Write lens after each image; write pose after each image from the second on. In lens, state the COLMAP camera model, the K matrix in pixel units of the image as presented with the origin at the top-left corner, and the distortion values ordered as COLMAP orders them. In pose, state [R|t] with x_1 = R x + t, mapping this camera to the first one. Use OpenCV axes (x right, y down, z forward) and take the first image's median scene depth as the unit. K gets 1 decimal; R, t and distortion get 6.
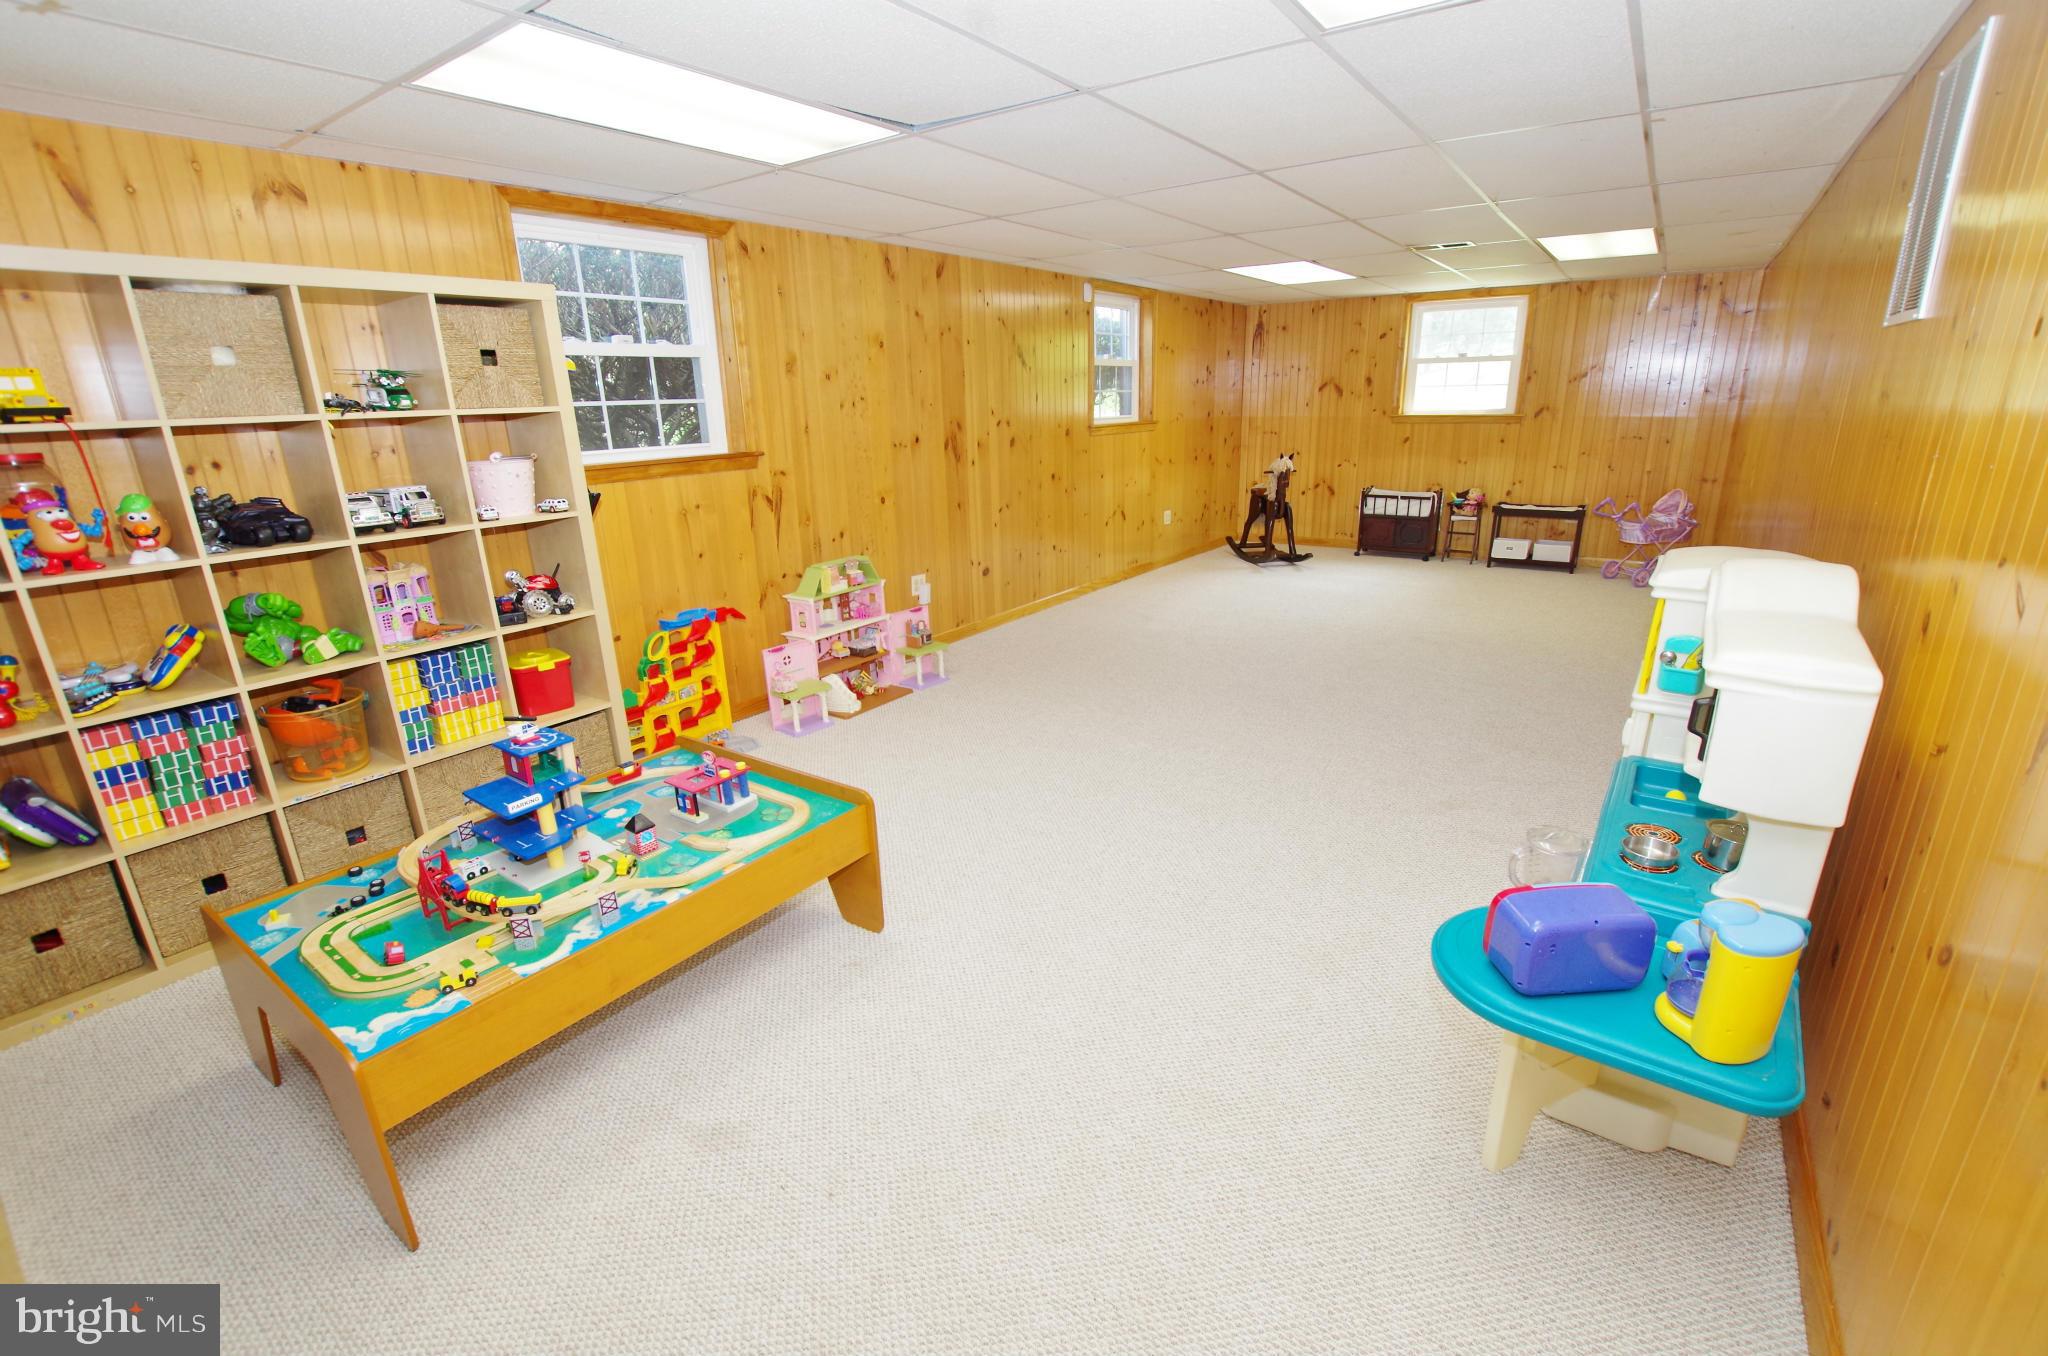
lens RADIAL K [[903.0, 0, 1027.4], [0, 903.0, 681.4], [0, 0, 1]] dist [-0.025930, 0.001265]
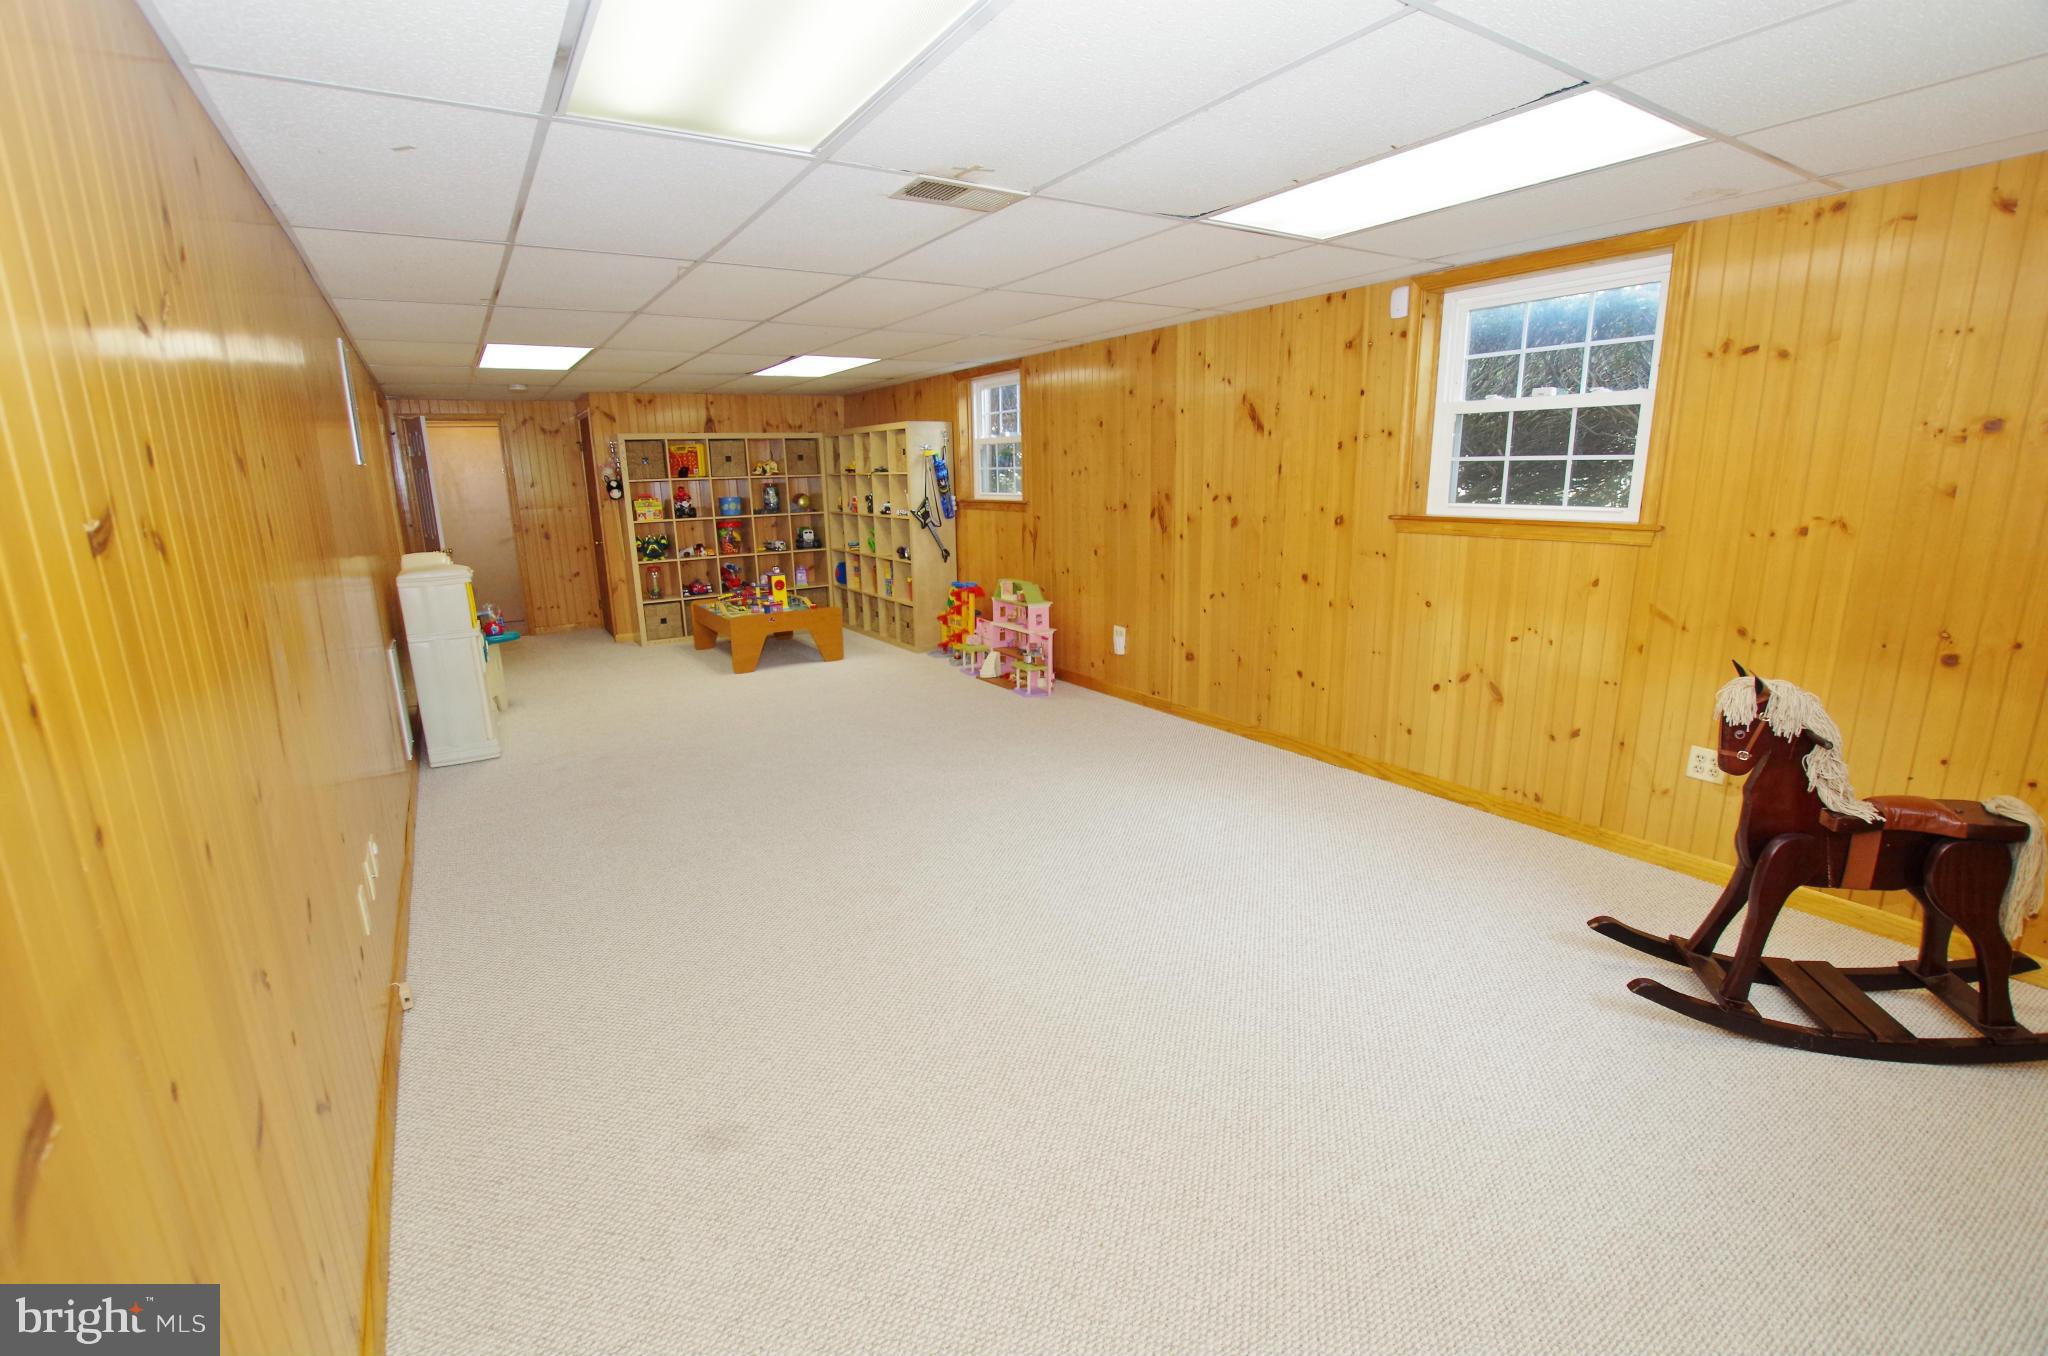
lens RADIAL K [[903.0, 0, 1026.3], [0, 903.0, 685.5], [0, 0, 1]] dist [-0.025930, 0.001265]
pose [[-0.375736, 0.244834, -0.893800, 0.888988], [-0.254143, 0.900272, 0.353443, -0.398191], [0.891198, 0.359954, -0.276042, 1.183374]]
